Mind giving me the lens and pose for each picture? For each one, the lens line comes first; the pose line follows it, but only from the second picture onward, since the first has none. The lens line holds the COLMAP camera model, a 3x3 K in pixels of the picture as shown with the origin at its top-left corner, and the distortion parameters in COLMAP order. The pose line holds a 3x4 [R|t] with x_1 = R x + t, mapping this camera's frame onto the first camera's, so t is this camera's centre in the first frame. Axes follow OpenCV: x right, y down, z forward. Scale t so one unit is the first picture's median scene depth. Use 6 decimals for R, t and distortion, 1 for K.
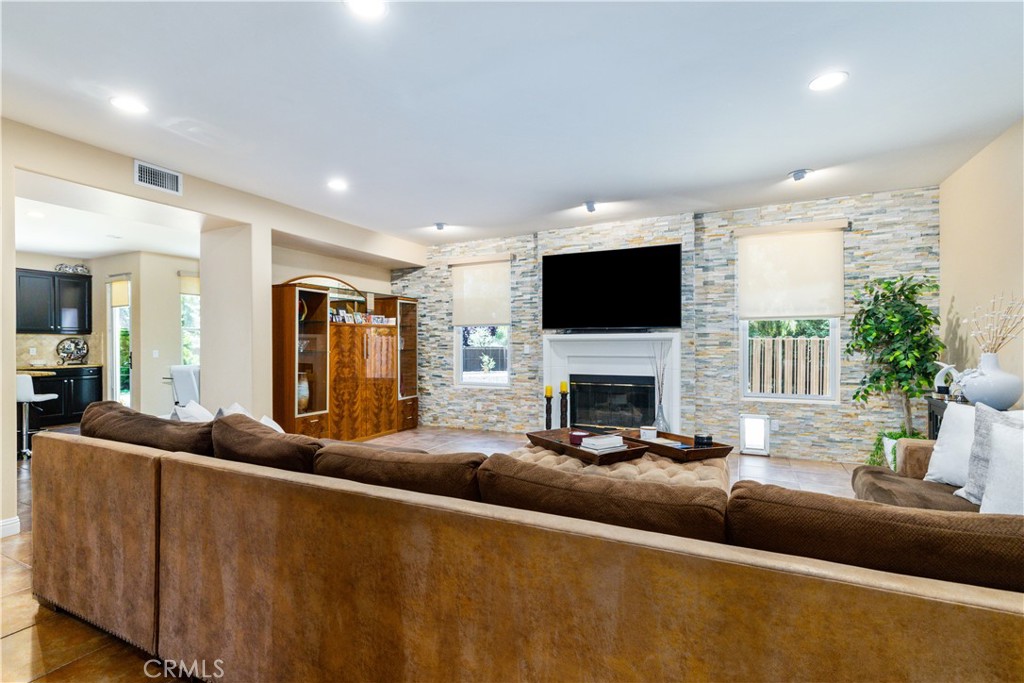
lens RADIAL K [[460.8, 0, 515.0], [0, 460.8, 344.3], [0, 0, 1]] dist [0.003941, -0.002313]
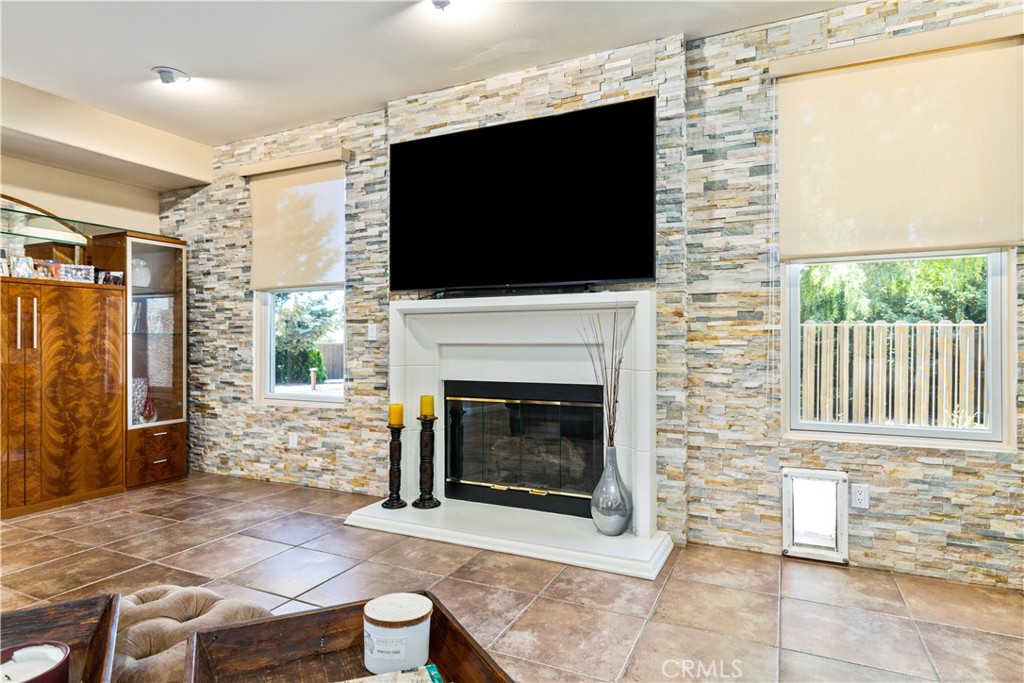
lens RADIAL K [[558.3, 0, 512.6], [0, 558.3, 341.9], [0, 0, 1]] dist [0.002426, 0.000595]
pose [[0.999998, 0.001352, 0.001631, 0.199100], [-0.001350, 0.999999, -0.001079, 0.024475], [-0.001632, 0.001077, 0.999998, 0.404674]]
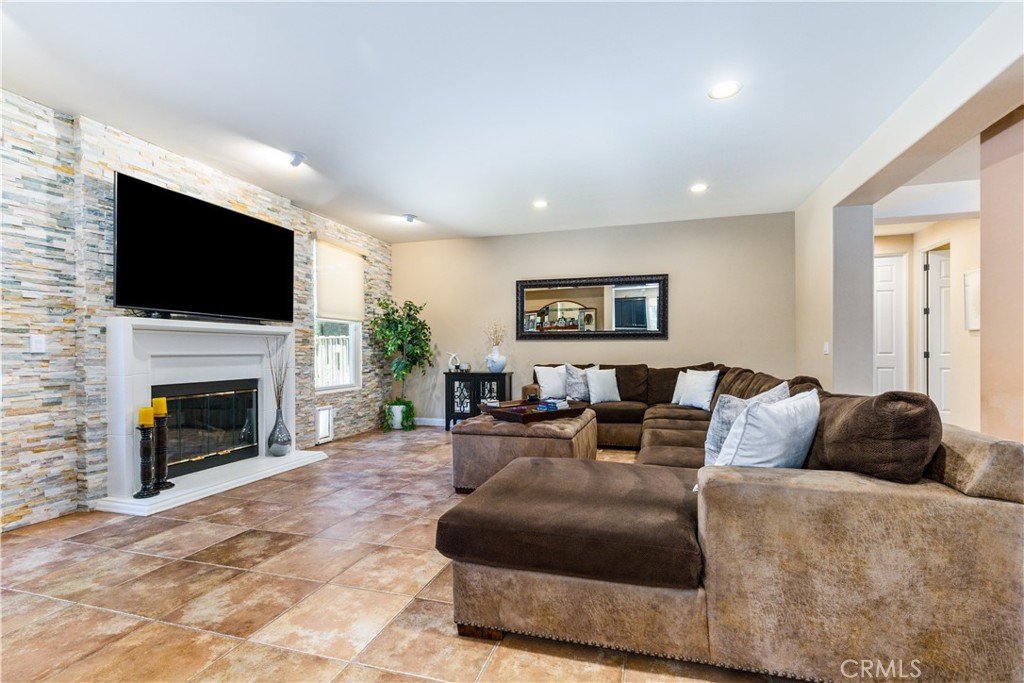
lens RADIAL K [[460.8, 0, 511.4], [0, 460.8, 349.3], [0, 0, 1]] dist [0.003941, -0.002313]
pose [[-0.139082, 0.007894, 0.990249, -0.558876], [0.003883, 0.999965, -0.007426, 0.024315], [-0.990273, 0.002812, -0.139108, 0.636540]]
